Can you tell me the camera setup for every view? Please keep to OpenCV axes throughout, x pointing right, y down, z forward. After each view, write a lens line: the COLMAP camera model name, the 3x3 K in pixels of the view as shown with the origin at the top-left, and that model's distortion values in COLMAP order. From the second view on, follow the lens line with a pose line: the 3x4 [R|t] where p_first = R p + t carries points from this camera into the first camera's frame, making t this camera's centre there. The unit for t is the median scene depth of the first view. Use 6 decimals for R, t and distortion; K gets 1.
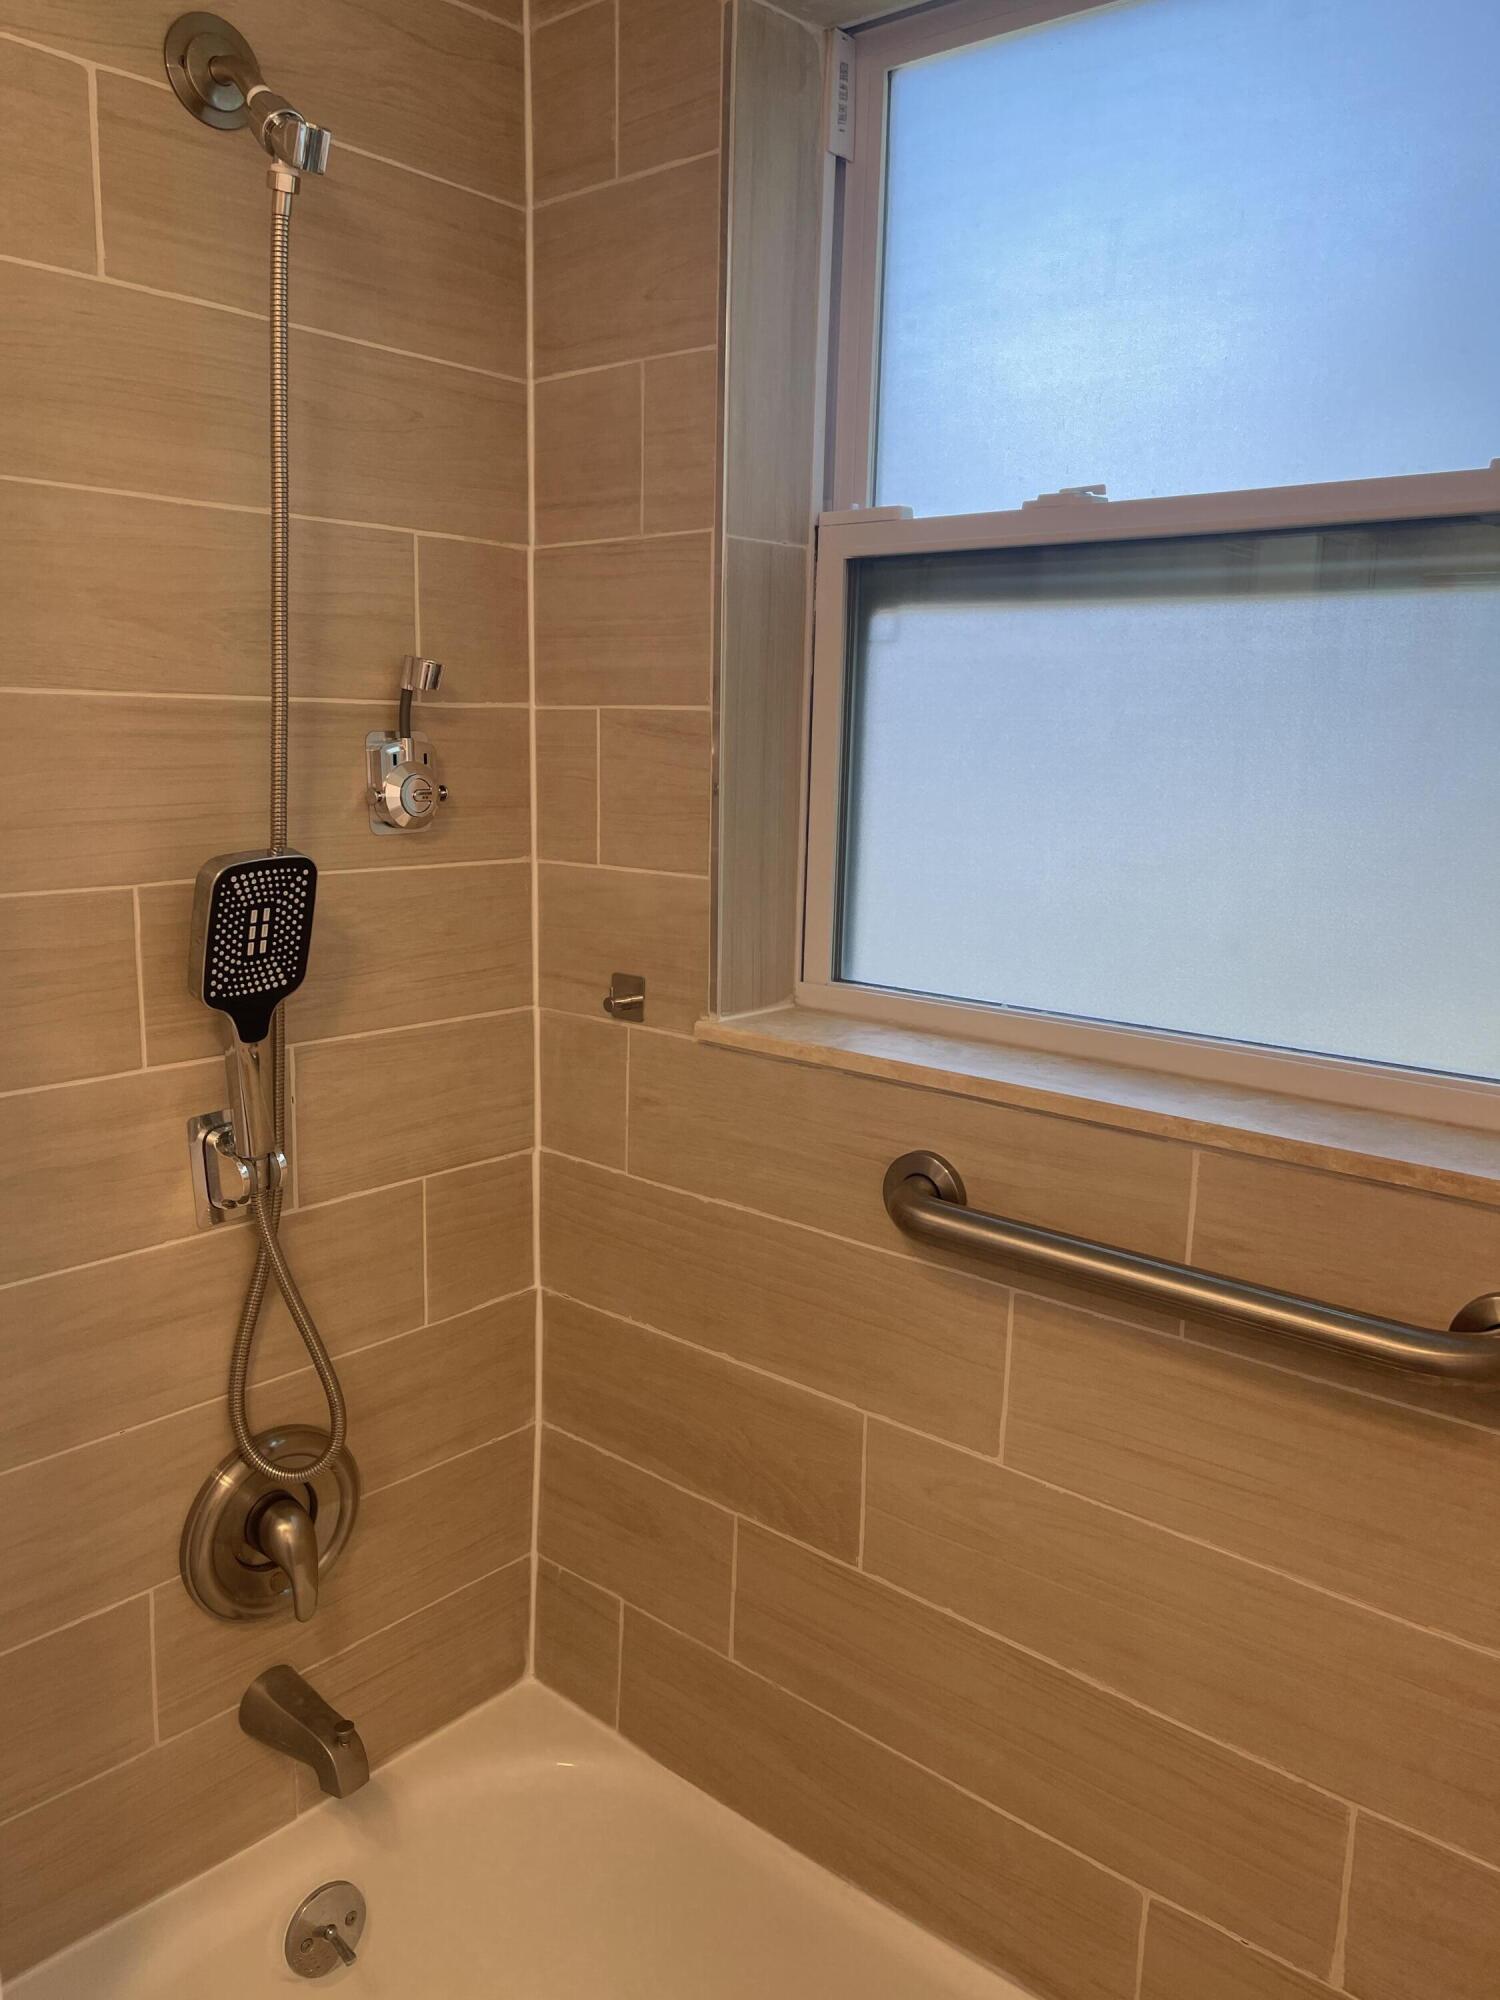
lens RADIAL K [[1532.1, 0, 750.0], [0, 1532.1, 1000.0], [0, 0, 1]] dist [0.058028, -0.091588]
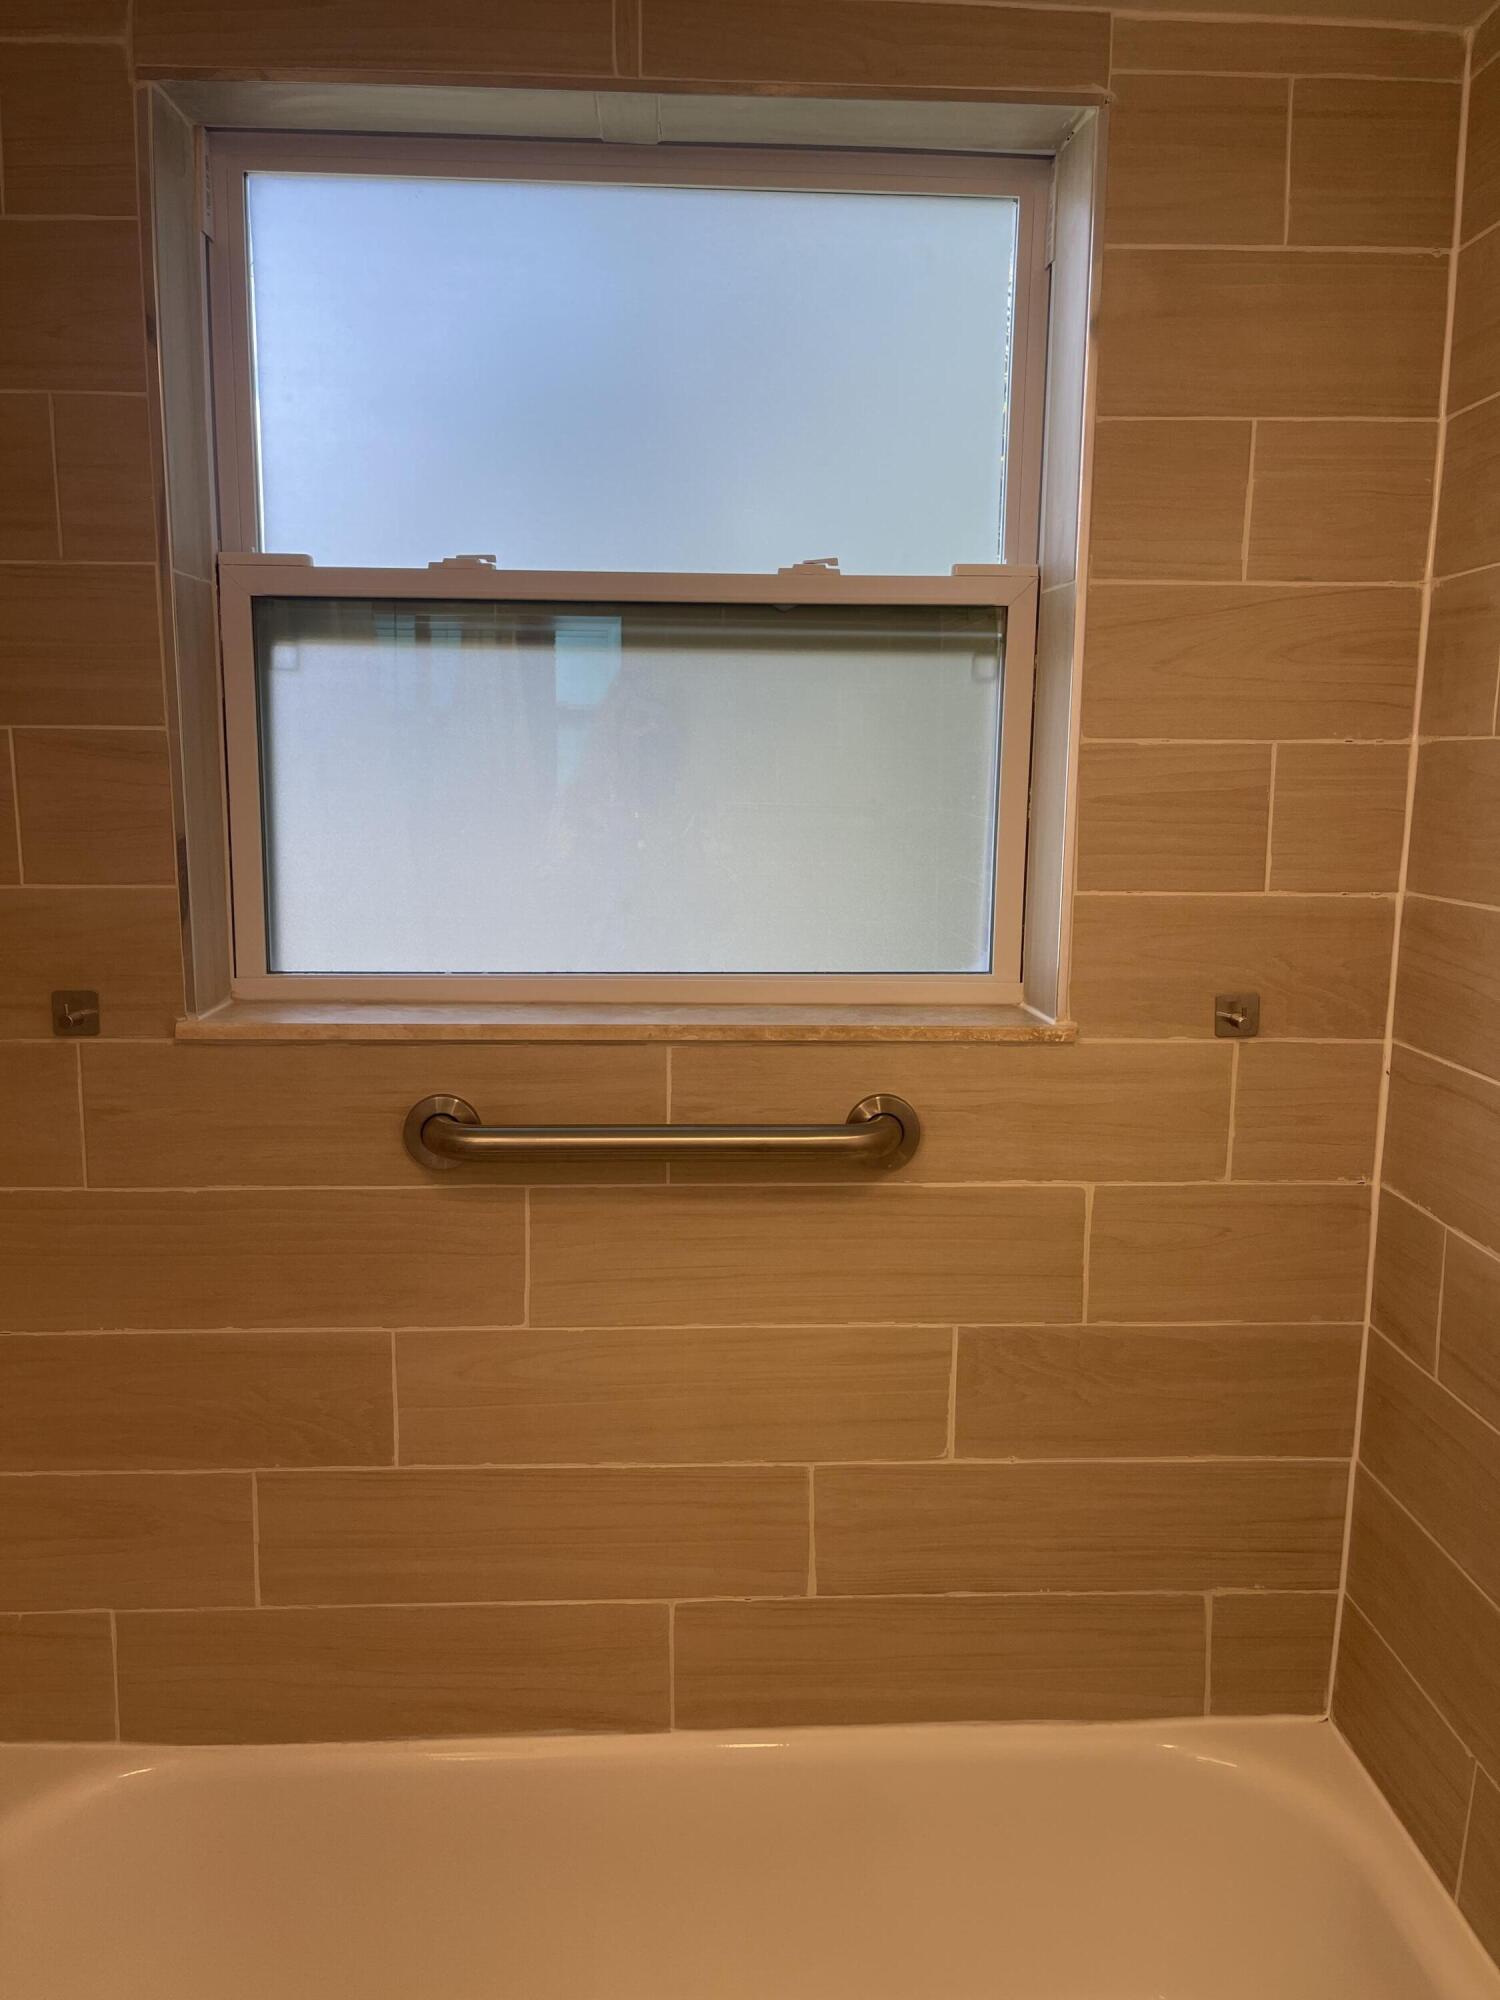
lens RADIAL K [[1489.4, 0, 750.0], [0, 1489.4, 1000.0], [0, 0, 1]] dist [0.065103, -0.085938]
pose [[0.717065, -0.127325, 0.685278, -0.475273], [0.130856, 0.990283, 0.047069, 0.001244], [-0.684613, 0.055921, 0.726759, -0.029537]]
